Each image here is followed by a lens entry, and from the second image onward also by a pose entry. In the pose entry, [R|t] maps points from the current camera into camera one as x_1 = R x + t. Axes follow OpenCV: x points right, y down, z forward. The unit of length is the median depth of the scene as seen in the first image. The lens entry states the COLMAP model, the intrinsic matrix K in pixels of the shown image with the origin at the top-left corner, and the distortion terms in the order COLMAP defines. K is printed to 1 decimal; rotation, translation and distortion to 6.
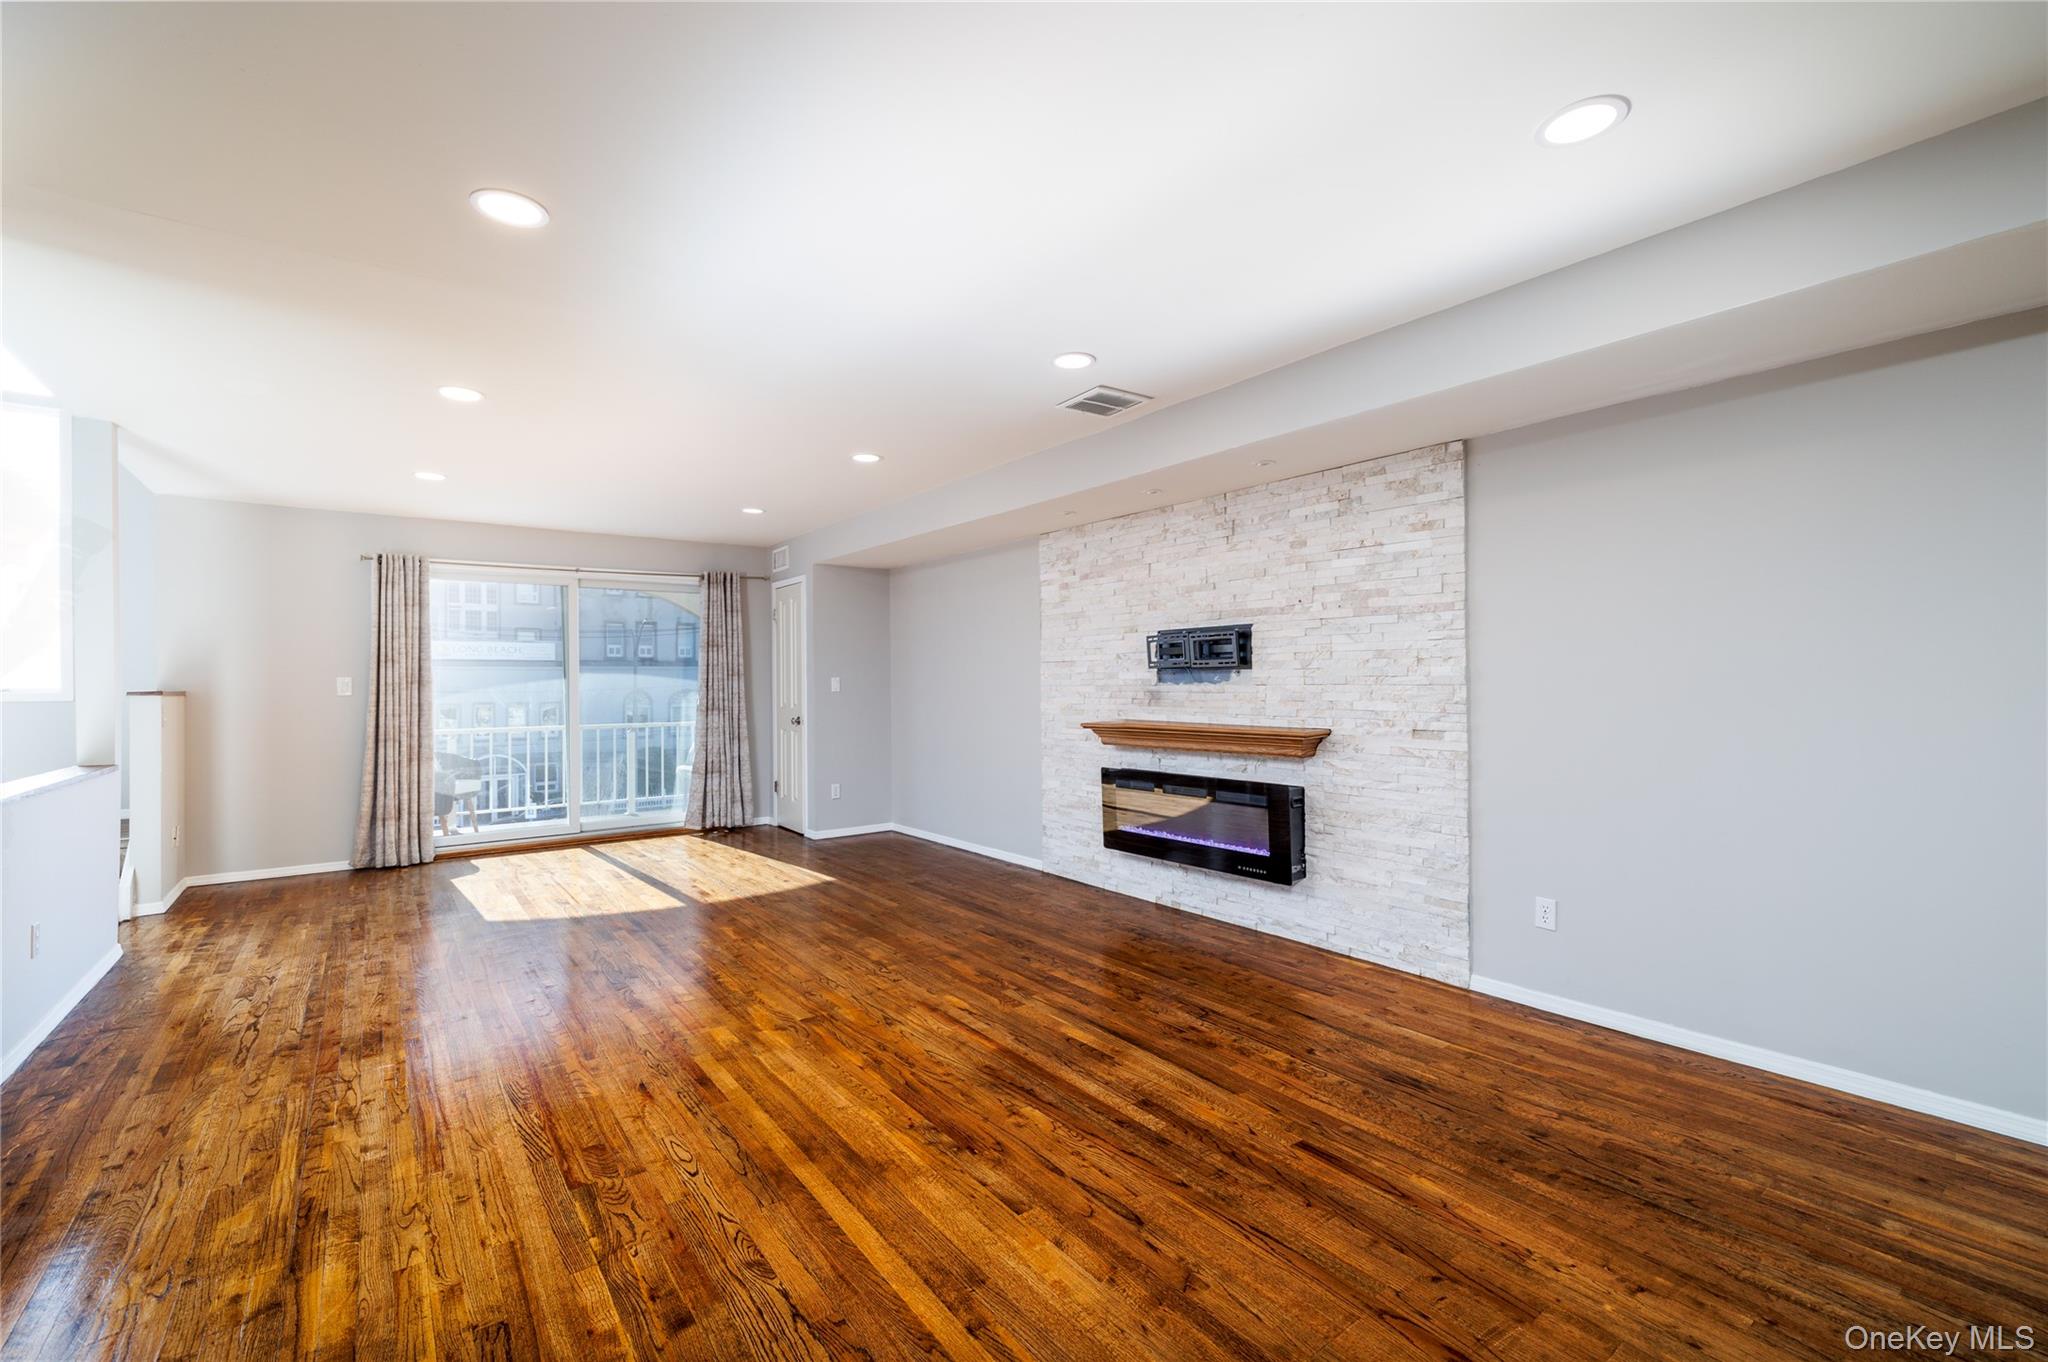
lens RADIAL K [[866.9, 0, 1027.3], [0, 866.9, 681.2], [0, 0, 1]] dist [0.000994, 0.000798]
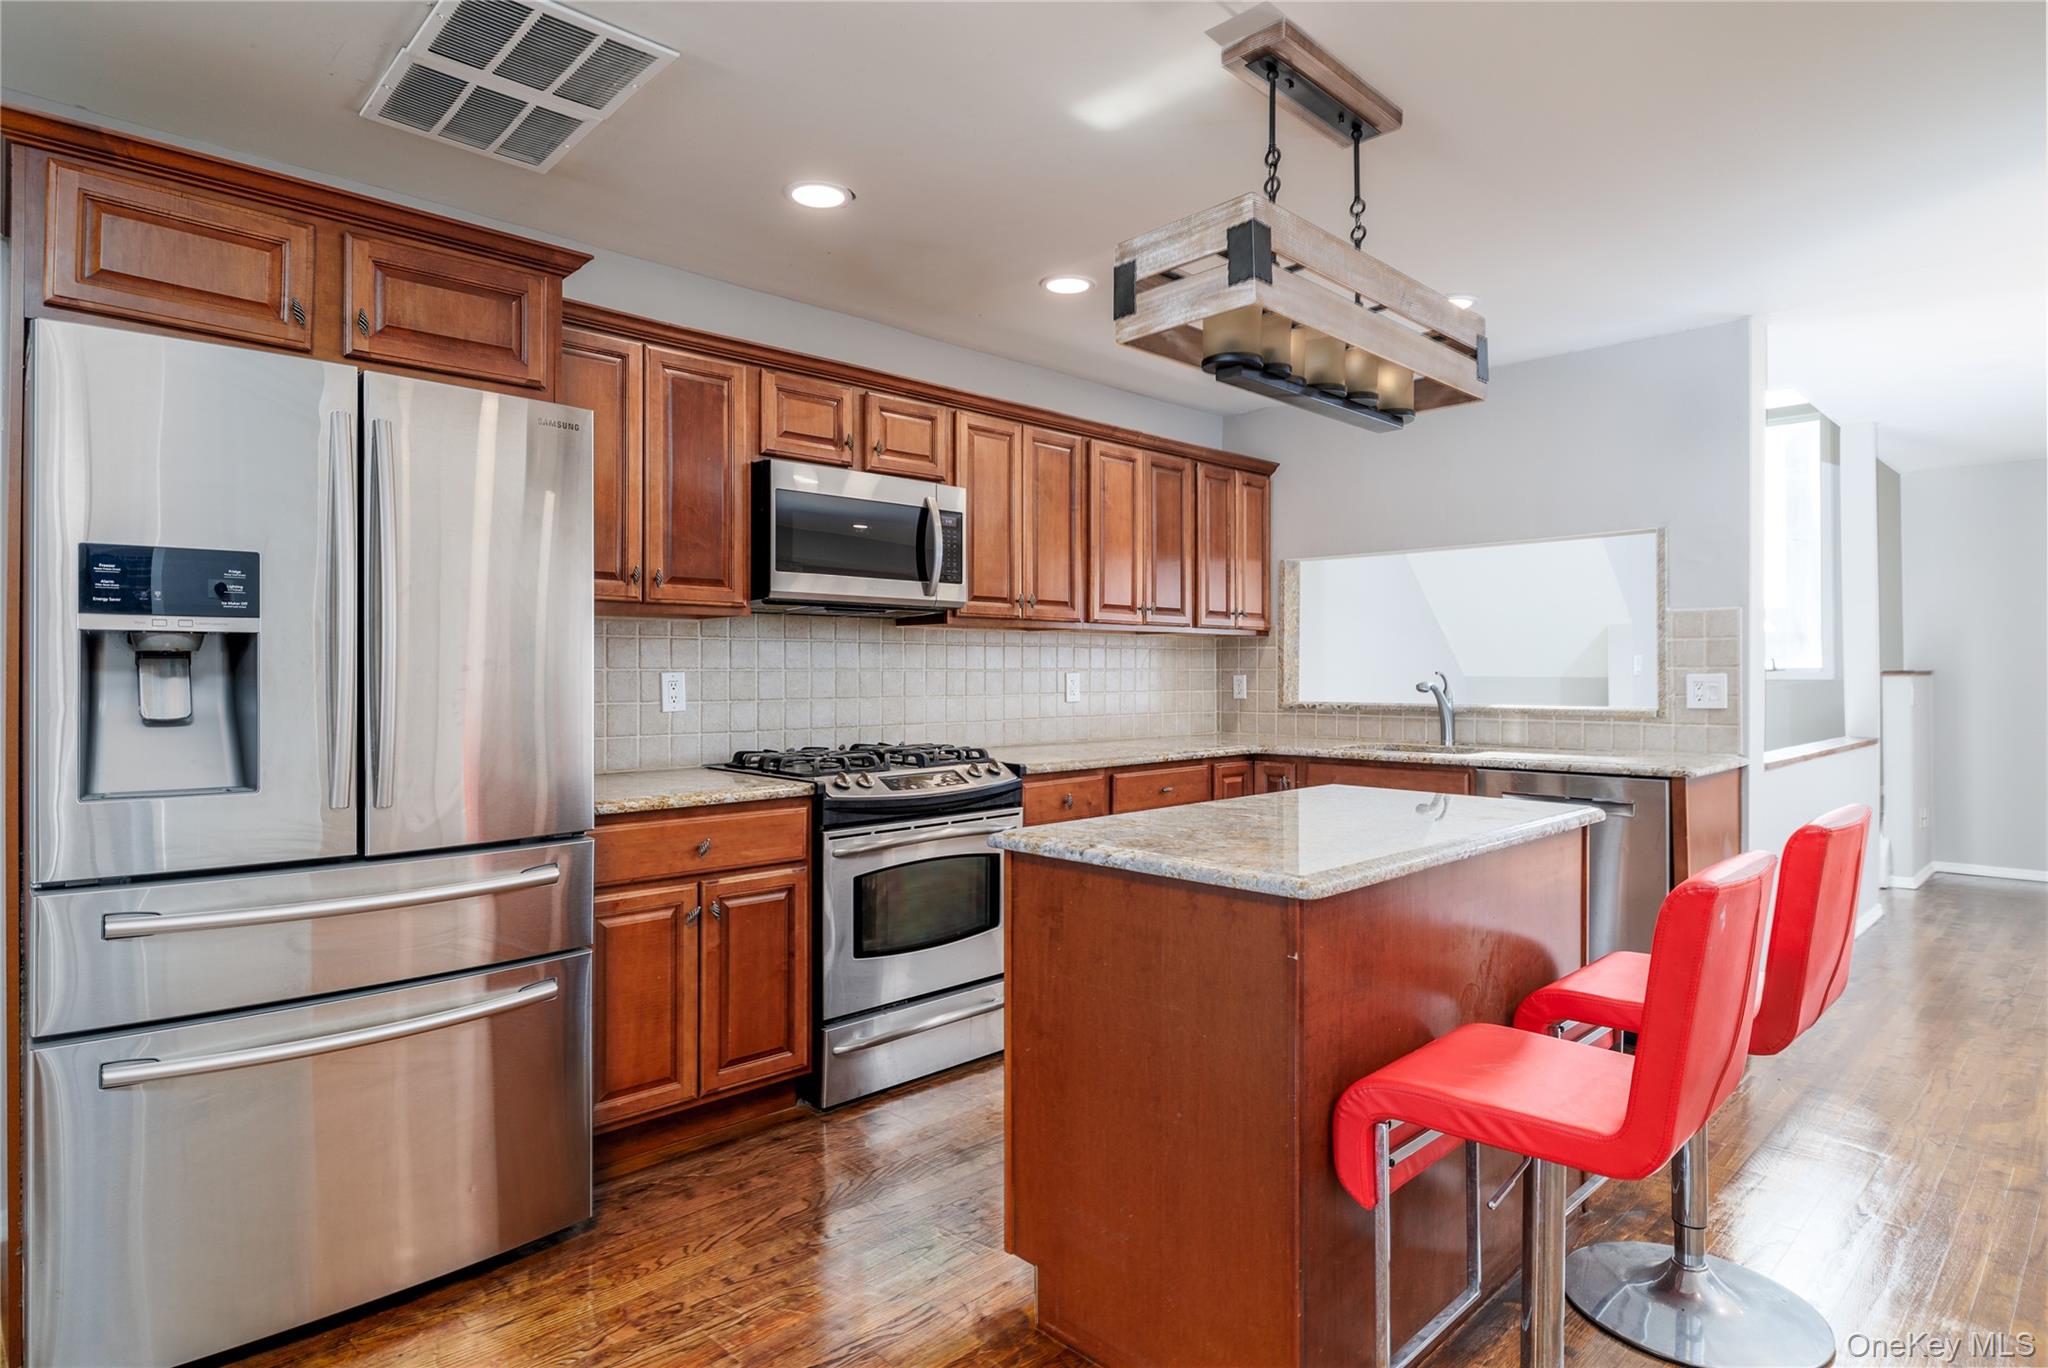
lens RADIAL K [[1099.0, 0, 1010.5], [0, 1099.0, 678.6], [0, 0, 1]] dist [0.000081, 0.001974]
pose [[0.110620, 0.009869, -0.993814, 0.204417], [0.007574, 0.999913, 0.010772, -0.000764], [0.993834, -0.008718, 0.110535, -0.238979]]
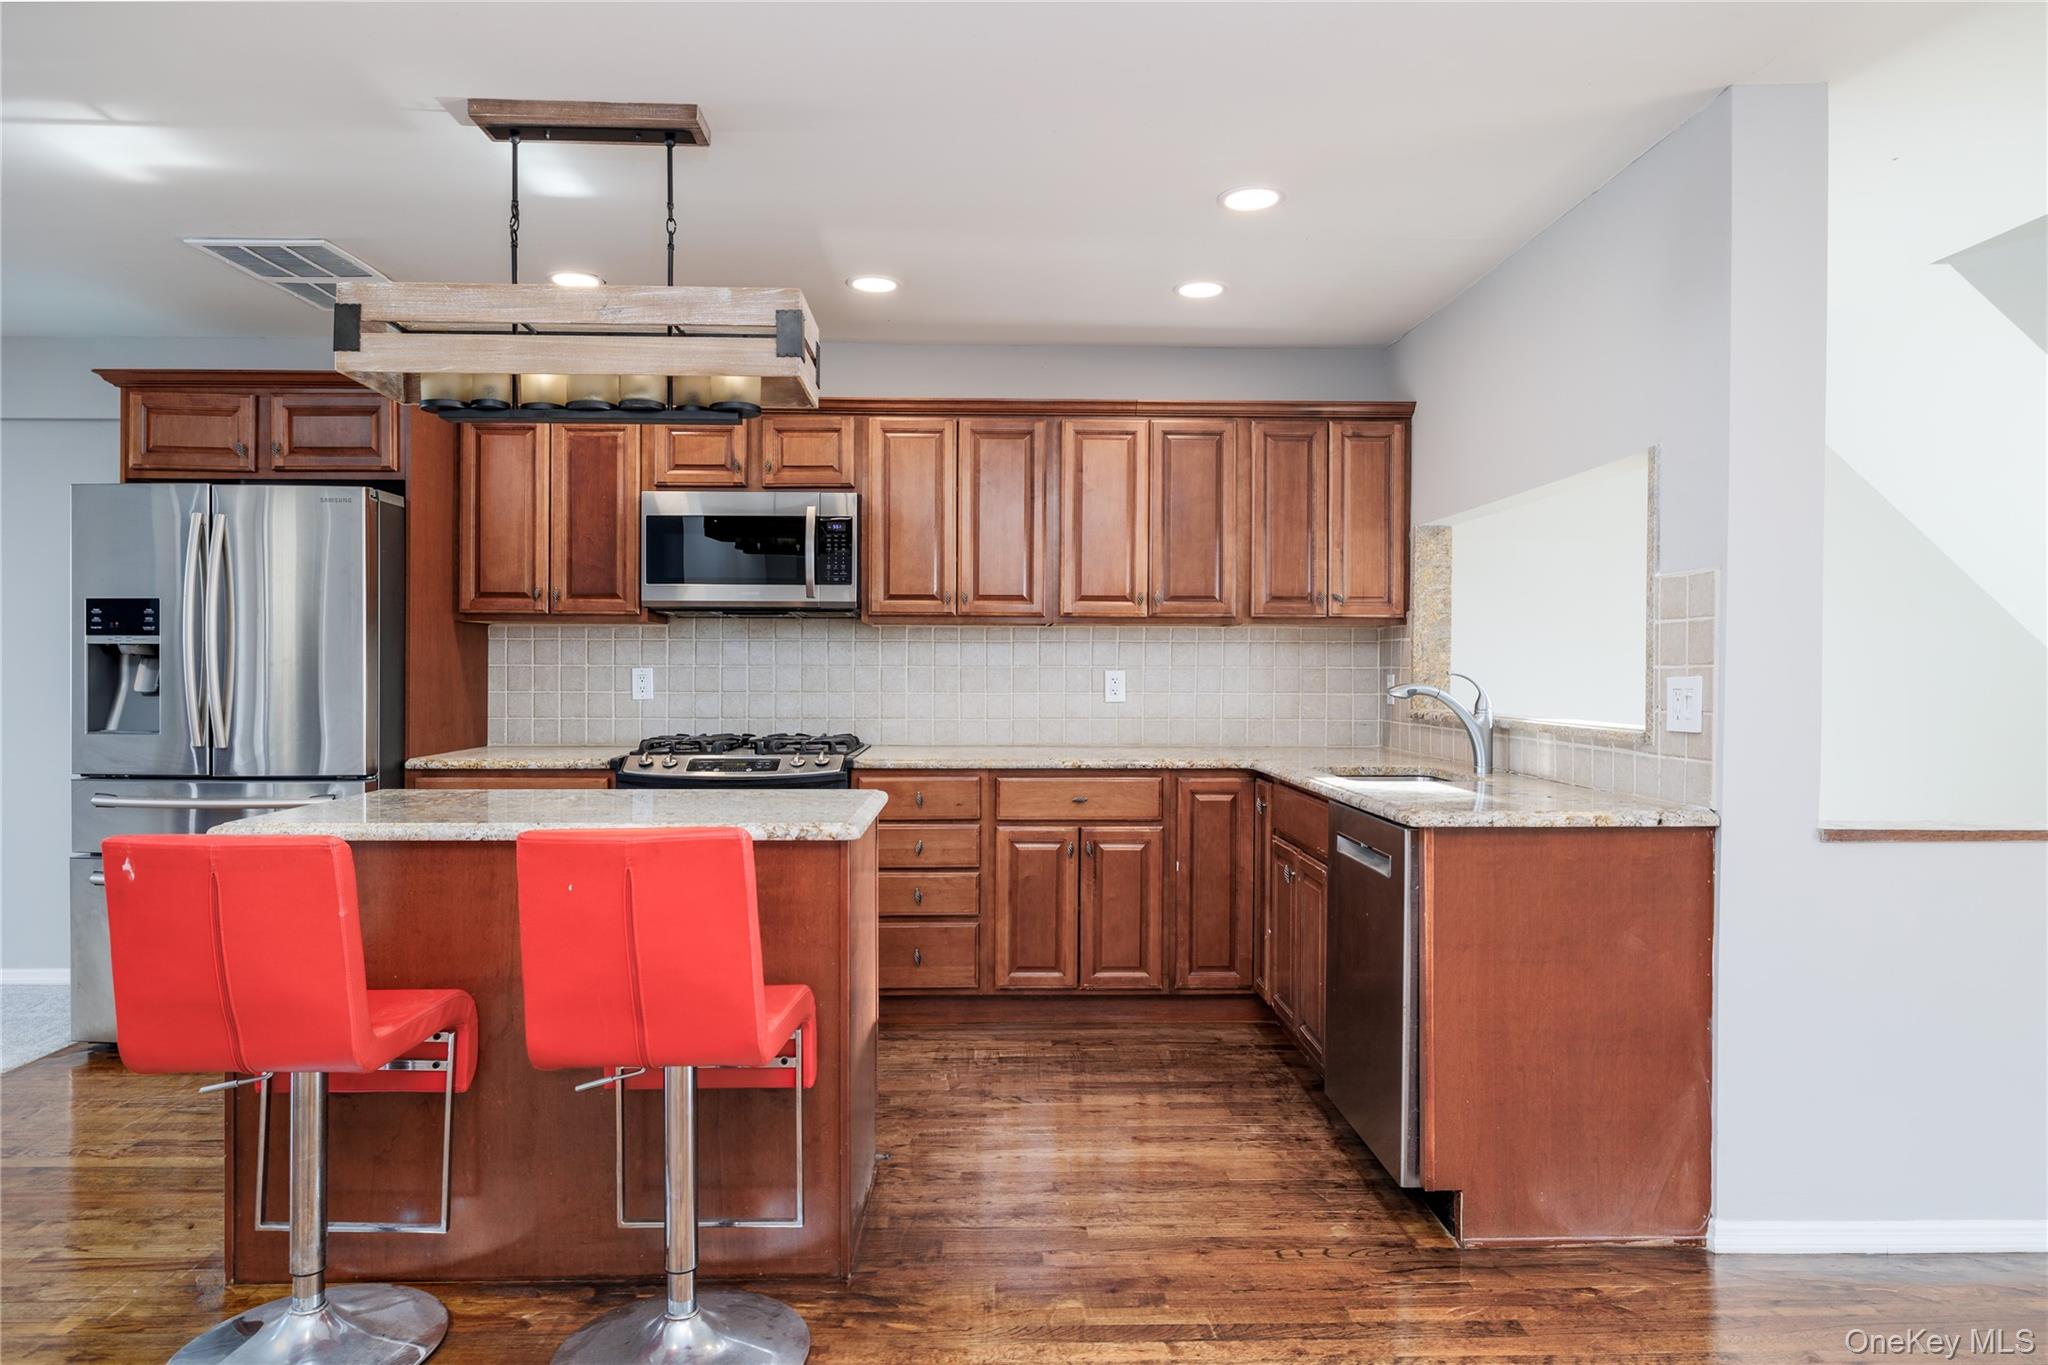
lens RADIAL K [[1229.2, 0, 1031.5], [0, 1229.2, 677.8], [0, 0, 1]] dist [0.014528, -0.000091]
pose [[-0.583867, 0.008532, -0.811805, 0.063017], [0.005088, 0.999964, 0.006850, 0.005019], [0.811833, -0.000130, -0.583889, 0.628880]]
